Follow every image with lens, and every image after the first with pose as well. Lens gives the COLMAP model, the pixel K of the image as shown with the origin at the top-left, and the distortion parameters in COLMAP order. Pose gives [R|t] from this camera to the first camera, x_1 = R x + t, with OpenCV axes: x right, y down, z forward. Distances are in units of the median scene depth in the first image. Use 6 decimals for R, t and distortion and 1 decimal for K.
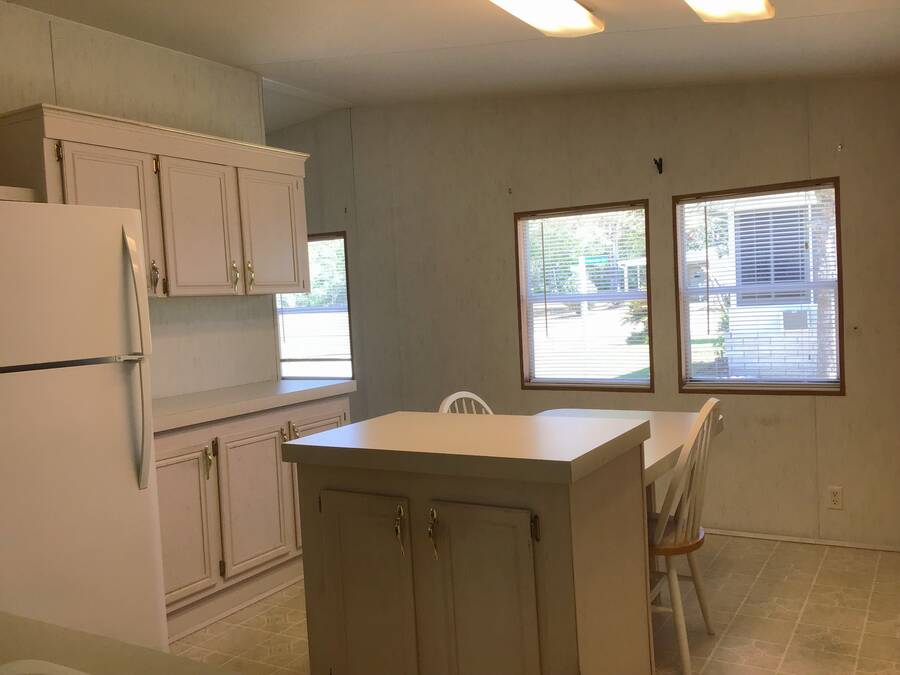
lens RADIAL K [[822.4, 0, 450.0], [0, 822.4, 337.5], [0, 0, 1]] dist [0.117253, -0.208628]
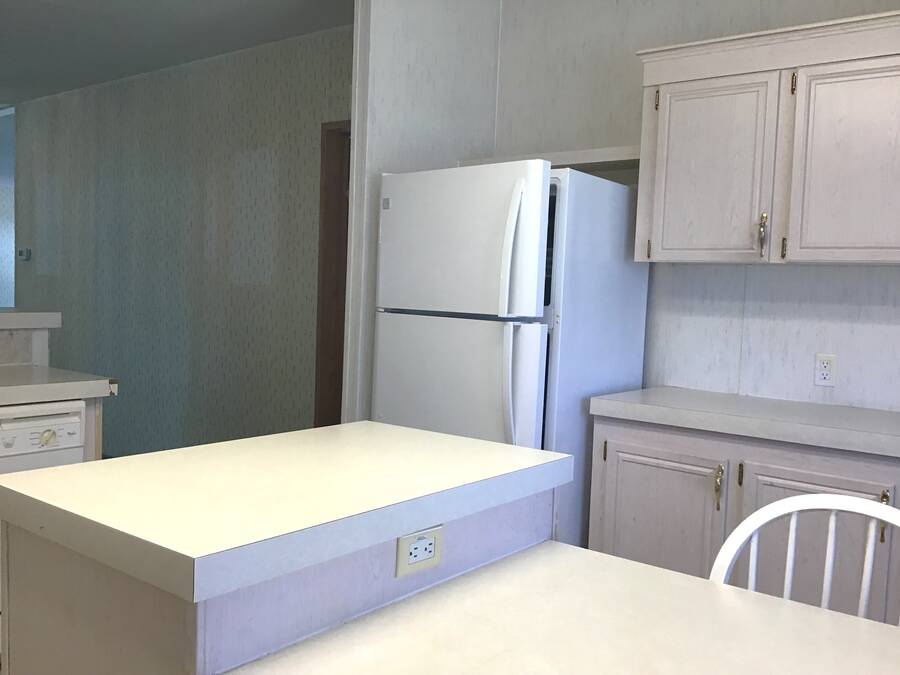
lens RADIAL K [[822.4, 0, 450.0], [0, 822.4, 337.5], [0, 0, 1]] dist [0.117253, -0.208628]
pose [[-0.128551, 0.104557, -0.986176, 0.437694], [-0.079832, 0.990108, 0.115380, -0.046014], [0.988485, 0.093560, -0.118932, 0.819557]]
